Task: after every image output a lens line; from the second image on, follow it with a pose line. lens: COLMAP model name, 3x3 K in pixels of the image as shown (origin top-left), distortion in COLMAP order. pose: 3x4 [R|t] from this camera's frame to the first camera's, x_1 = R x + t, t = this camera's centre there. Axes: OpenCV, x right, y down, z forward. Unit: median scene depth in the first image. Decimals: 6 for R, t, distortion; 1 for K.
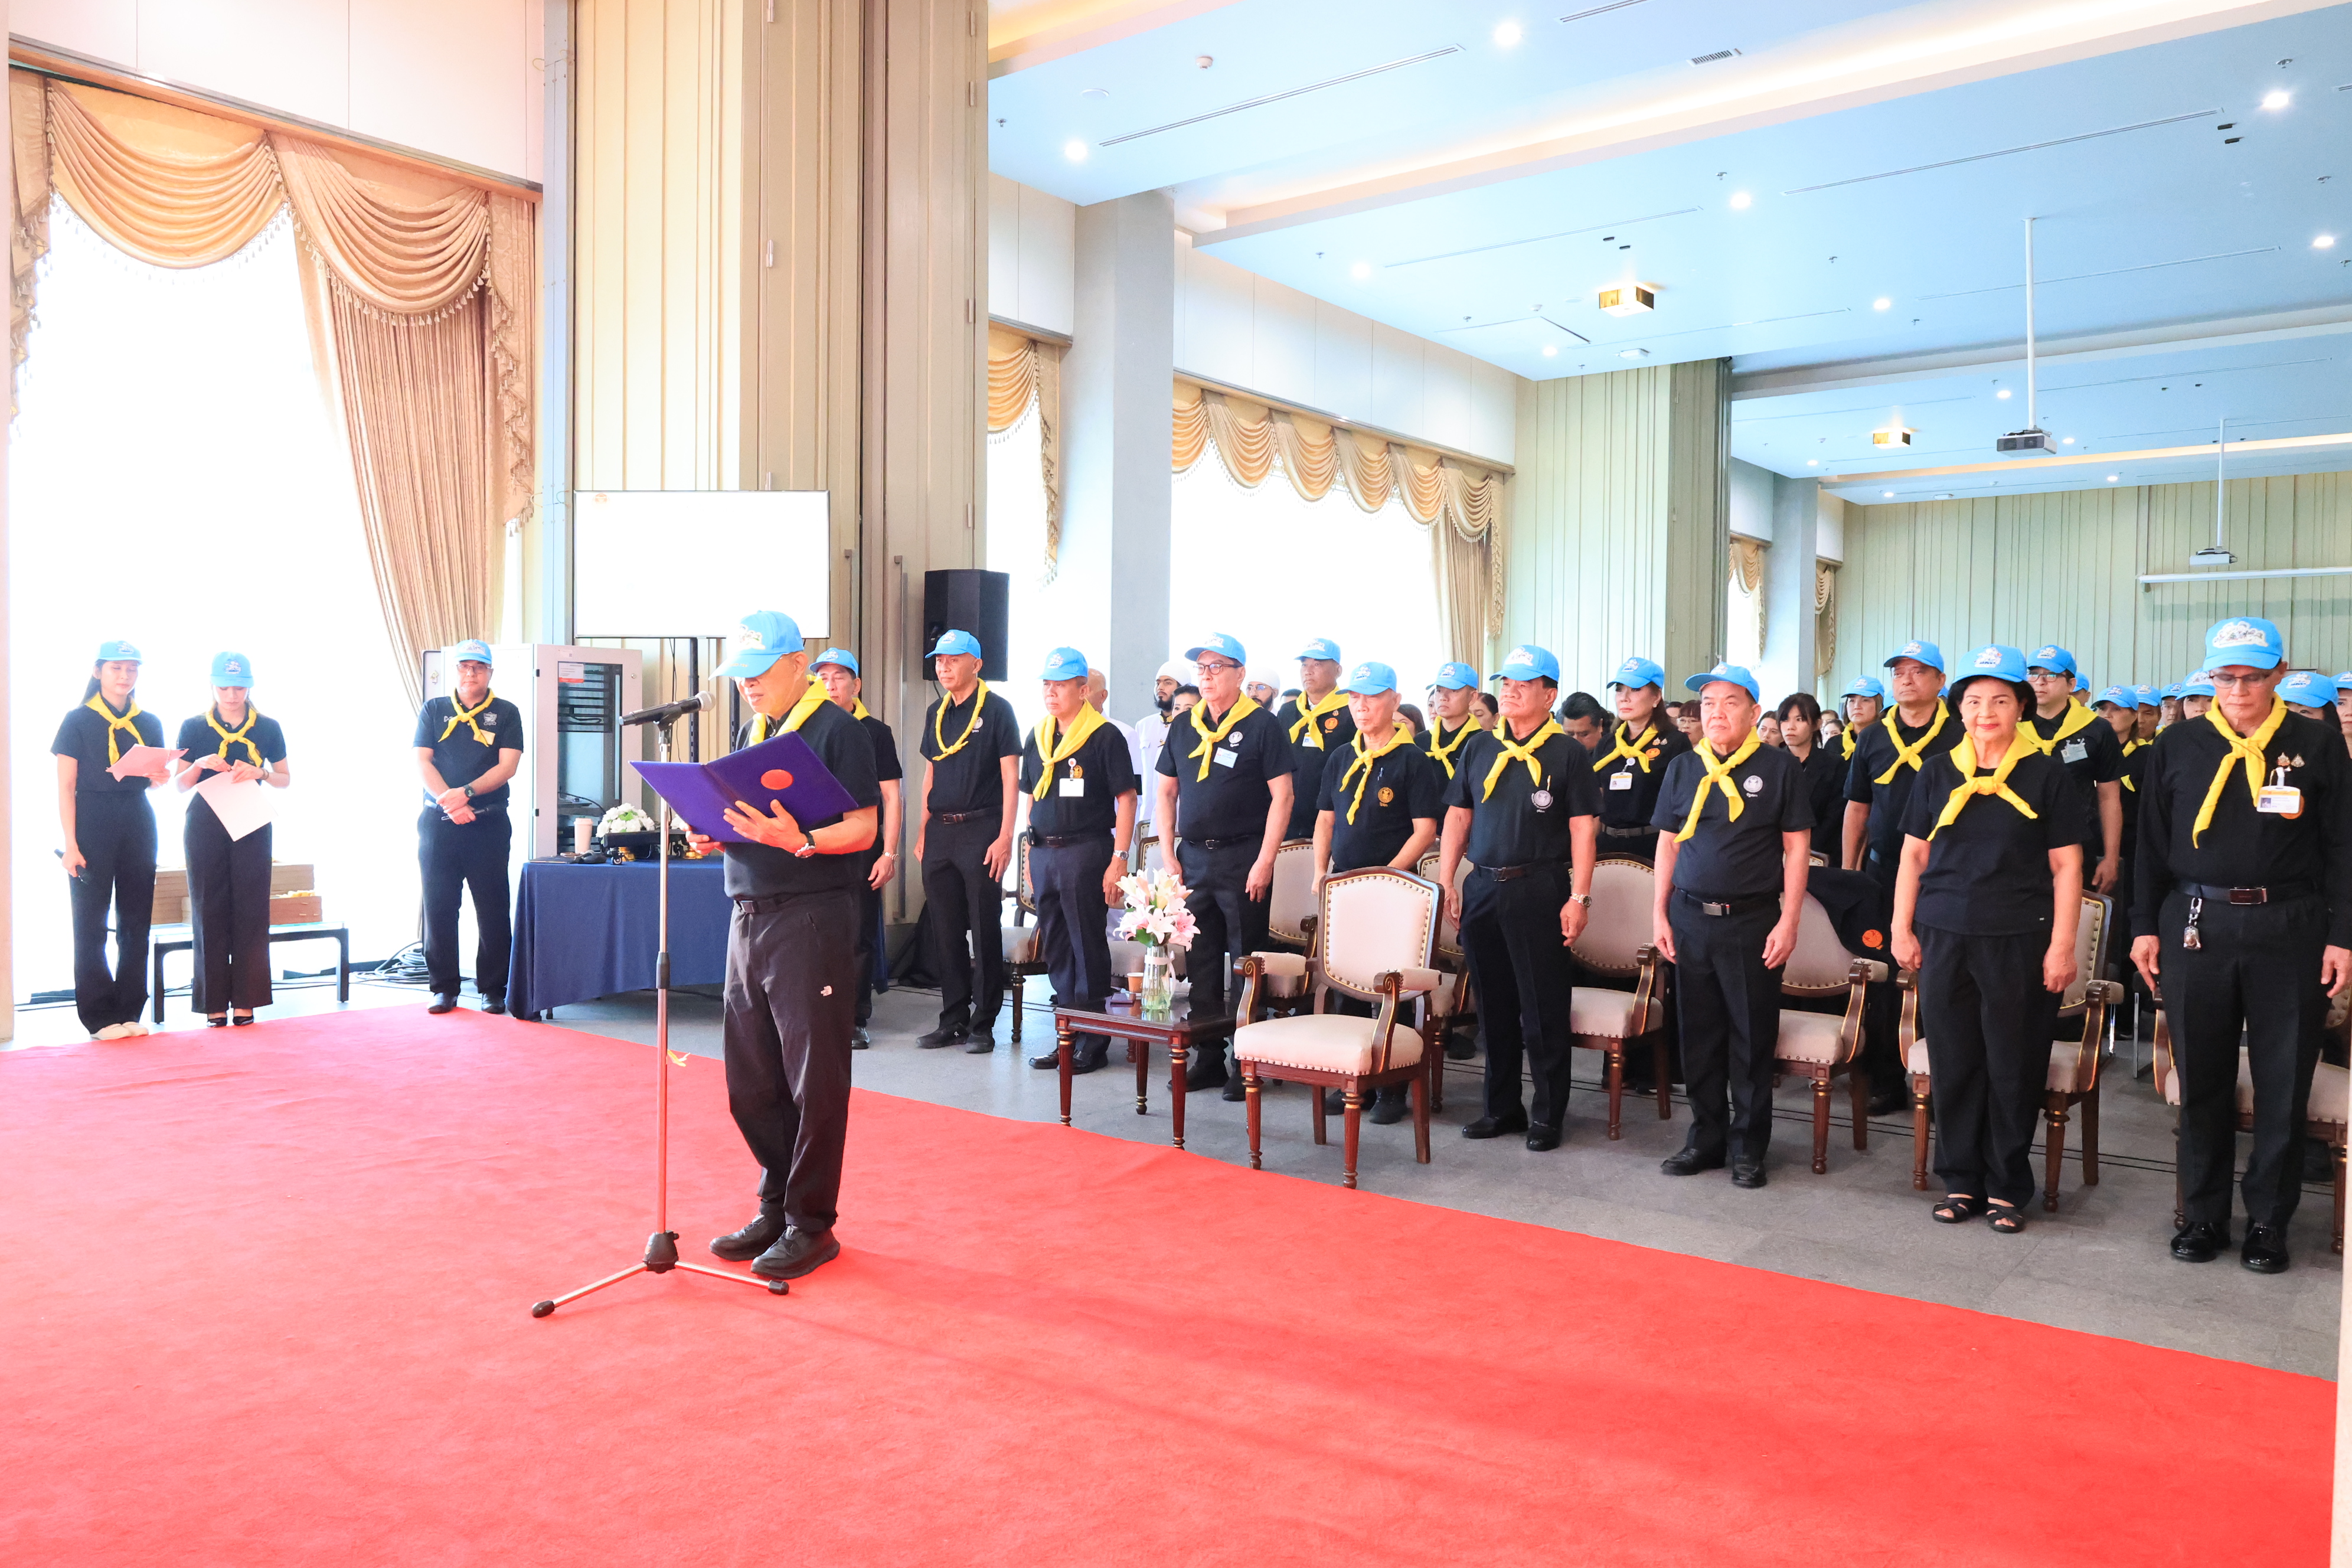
lens RADIAL K [[1709.1, 0, 1174.4], [0, 1709.1, 764.5], [0, 0, 1]] dist [-0.020857, 0.018686]
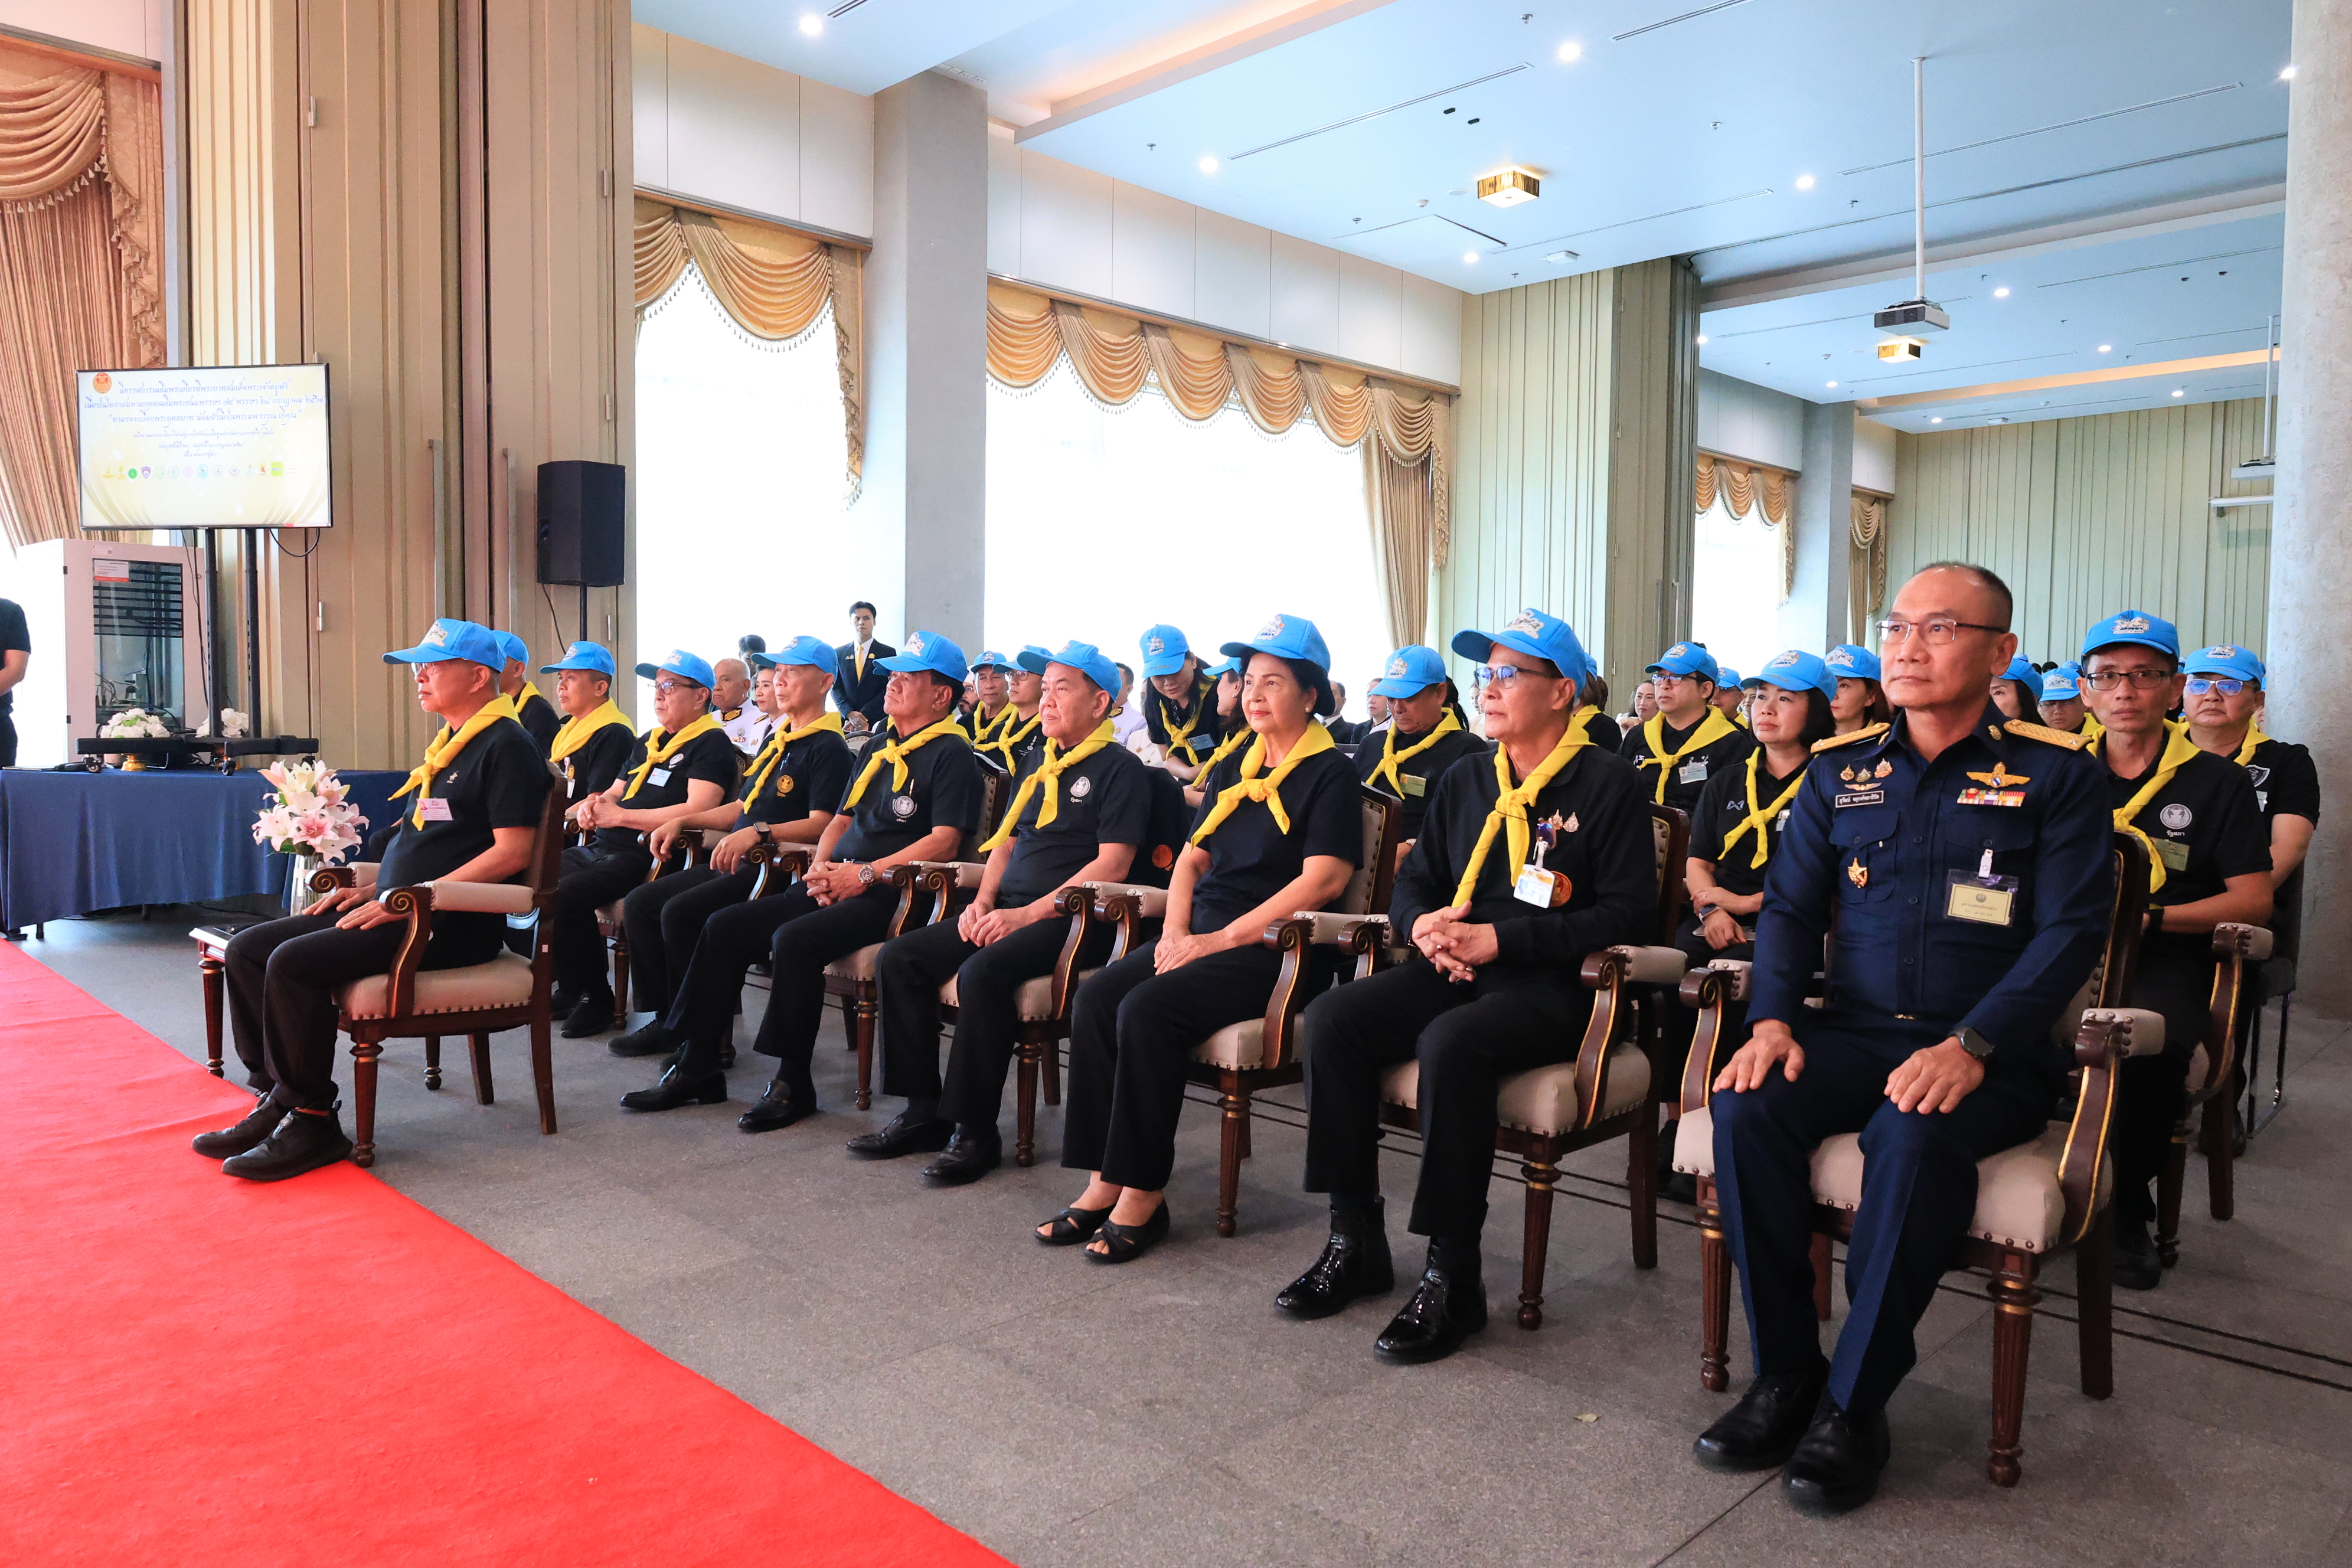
lens RADIAL K [[1580.2, 0, 1170.9], [0, 1580.2, 779.3], [0, 0, 1]] dist [0.011700, -0.015284]
pose [[0.992657, 0.003476, -0.120912, 0.172725], [0.000985, 0.999322, 0.036818, 0.015119], [0.120958, -0.036667, 0.991980, 0.106244]]
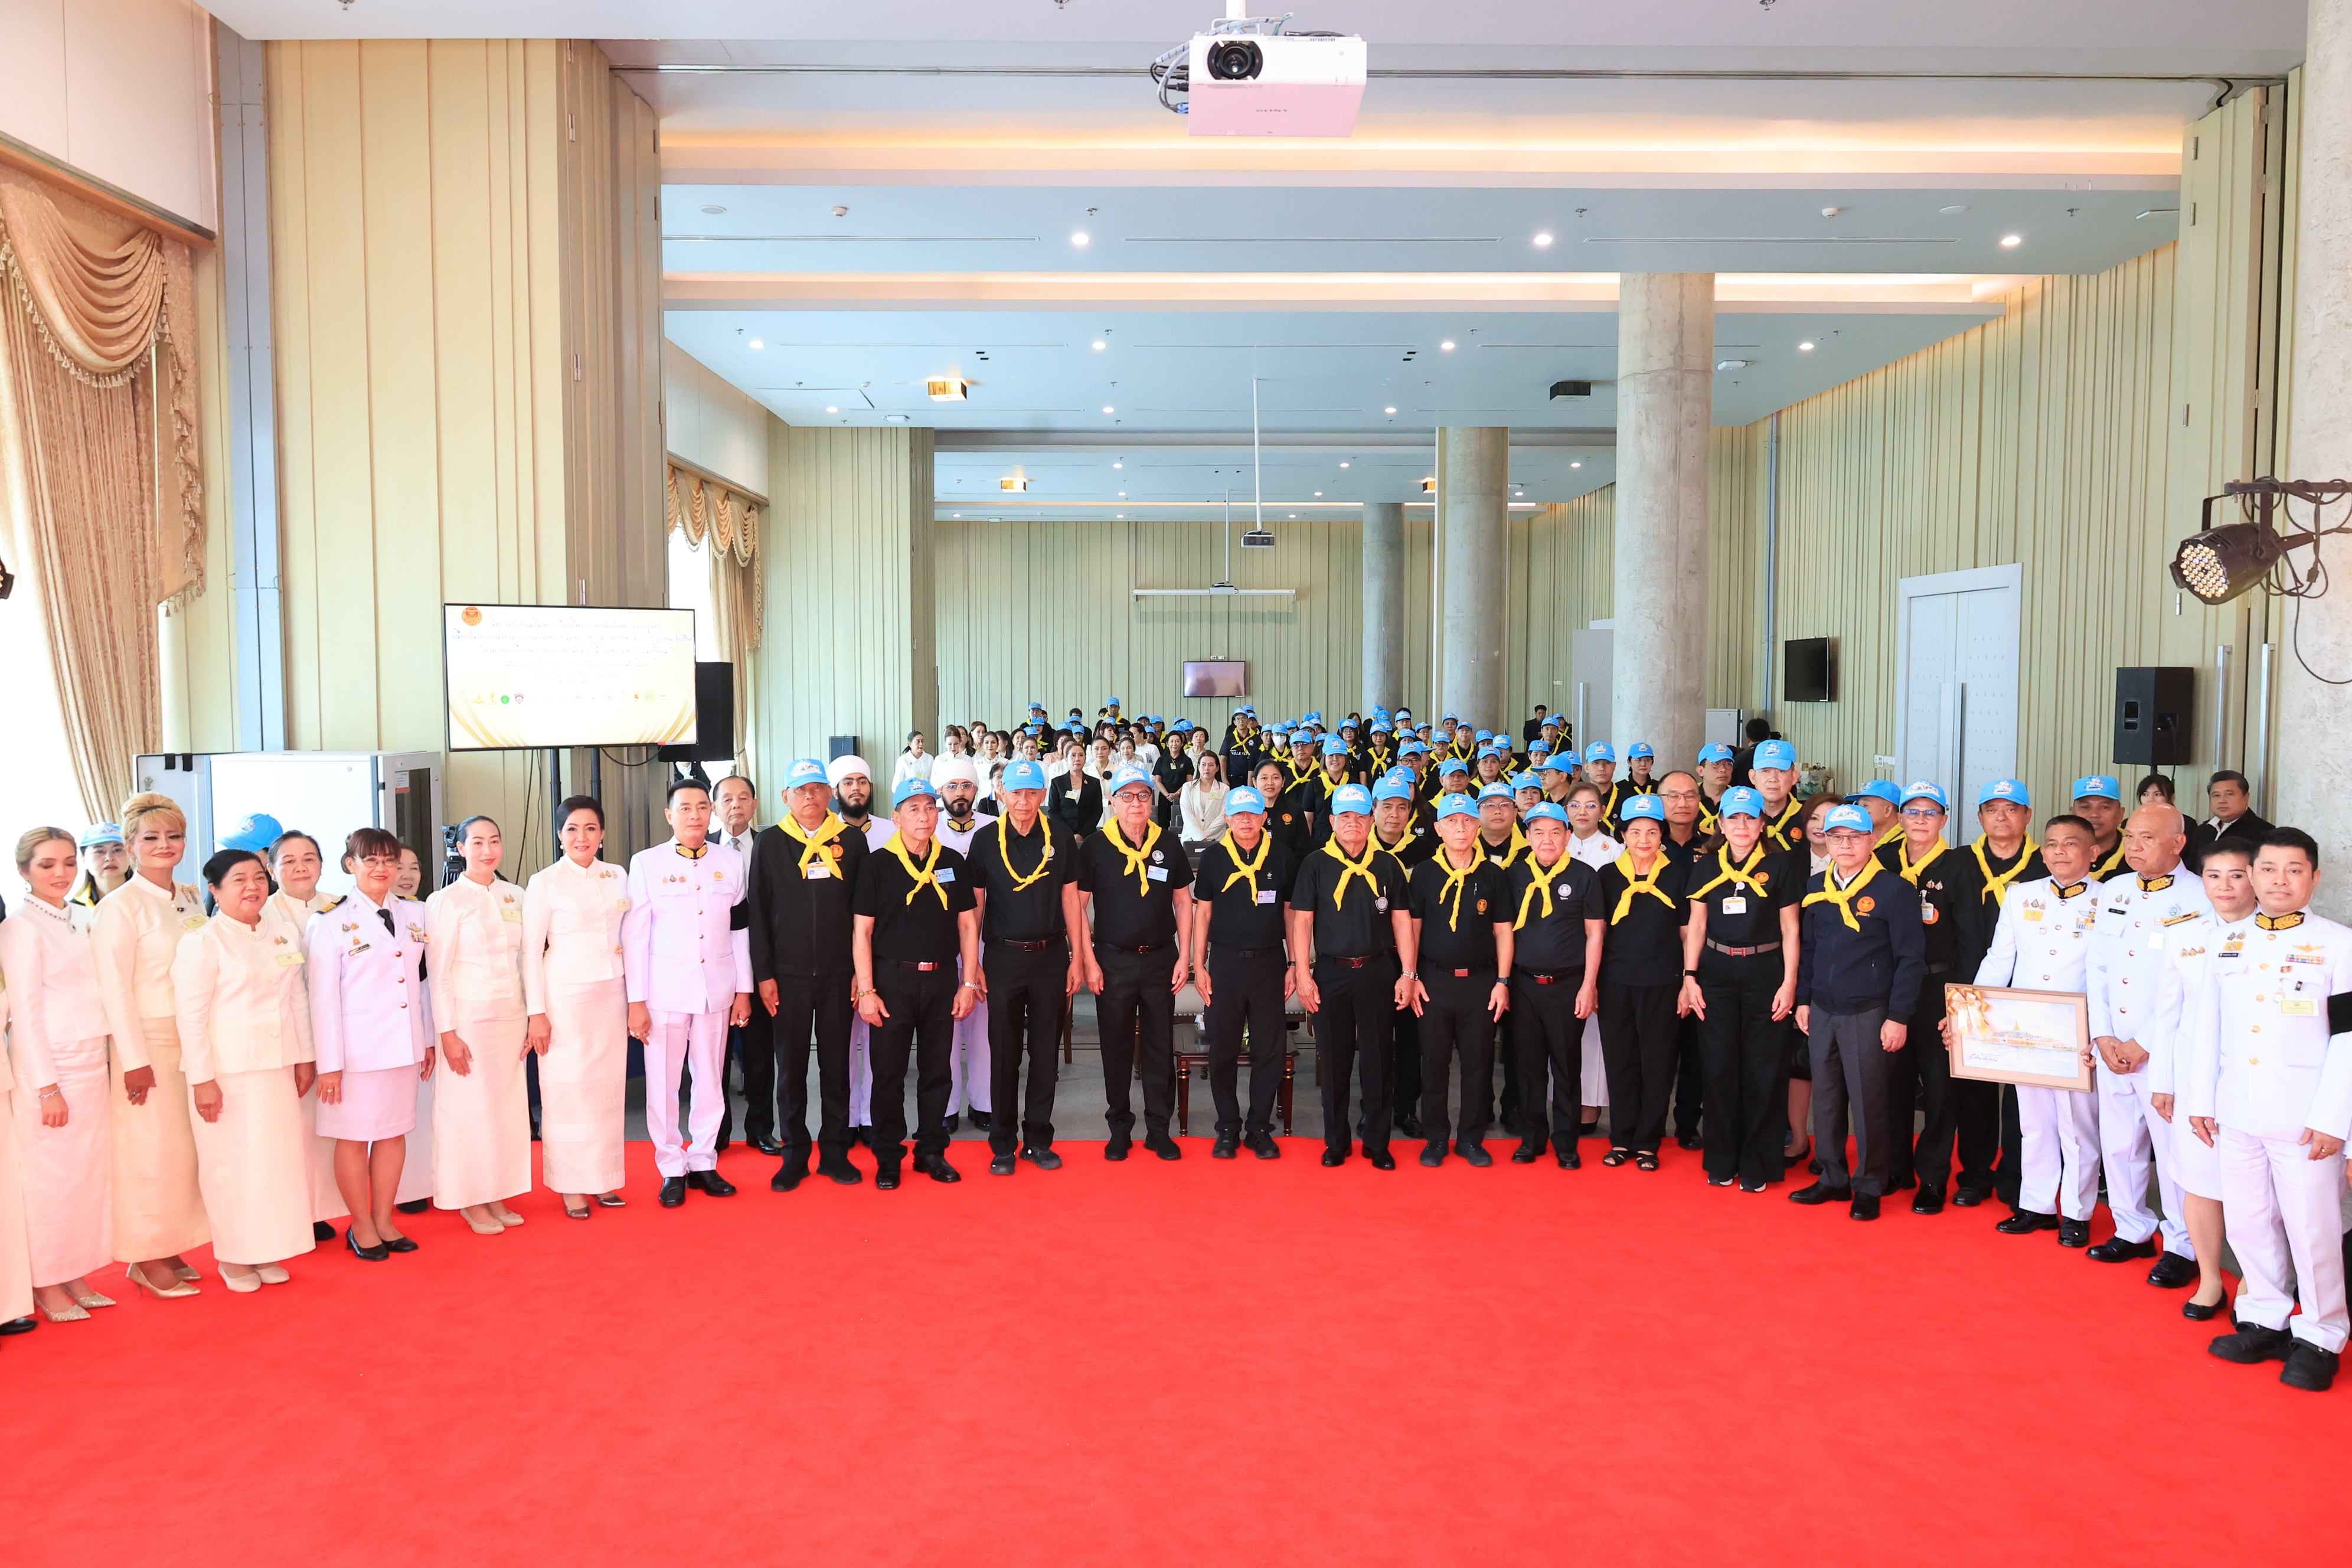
lens RADIAL K [[1580.2, 0, 1183.1], [0, 1580.2, 798.5], [0, 0, 1]] dist [0.011700, -0.015284]
pose [[0.778777, -0.058671, 0.624551, -0.297345], [0.019965, 0.997430, 0.068805, -0.051527], [-0.626983, -0.041115, 0.777947, 0.008526]]
